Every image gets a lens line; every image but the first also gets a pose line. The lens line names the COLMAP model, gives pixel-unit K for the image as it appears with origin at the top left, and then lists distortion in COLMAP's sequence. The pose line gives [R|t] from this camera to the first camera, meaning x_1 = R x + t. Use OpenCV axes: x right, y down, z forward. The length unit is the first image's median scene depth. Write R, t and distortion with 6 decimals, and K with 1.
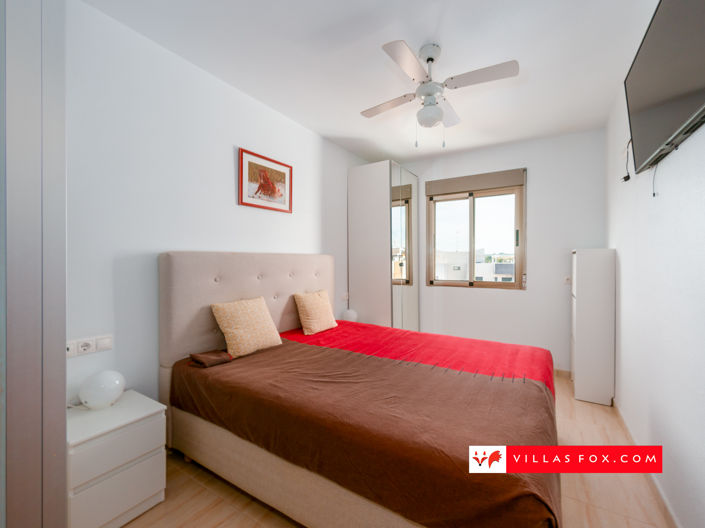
lens RADIAL K [[291.8, 0, 384.5], [0, 291.8, 260.3], [0, 0, 1]] dist [0.000332, -0.000069]
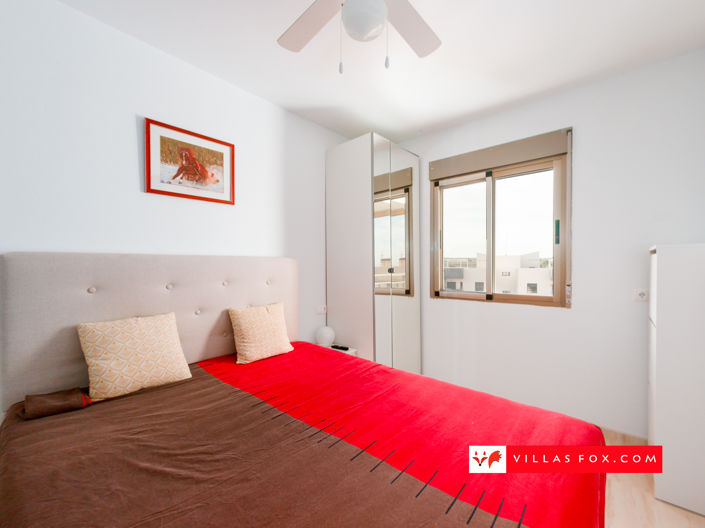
lens RADIAL K [[294.5, 0, 370.5], [0, 294.5, 266.7], [0, 0, 1]] dist [-0.001269, -0.000034]
pose [[0.981474, 0.001035, -0.191592, 0.193012], [0.000165, 0.999980, 0.006247, 0.001007], [0.191594, -0.006163, 0.981455, 0.291339]]
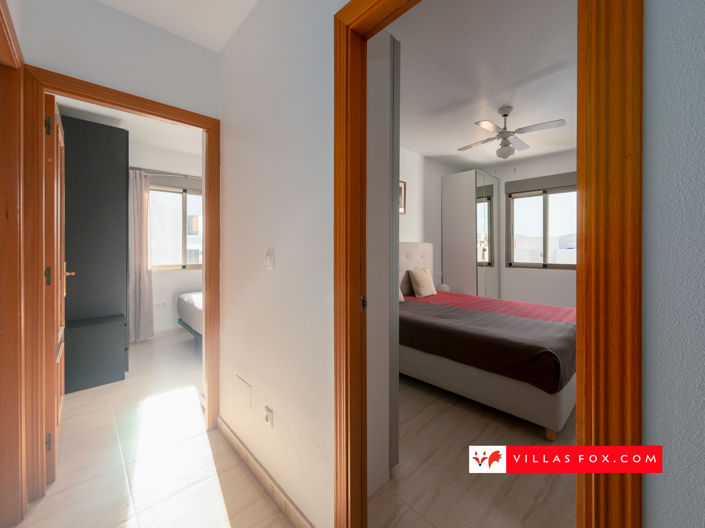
lens RADIAL K [[287.7, 0, 397.5], [0, 287.7, 246.5], [0, 0, 1]] dist [0.000072, 0.000035]
pose [[0.973458, -0.000644, -0.228866, -0.031909], [0.001197, 0.999997, 0.002276, -0.004193], [0.228863, -0.002489, 0.973455, -0.393936]]
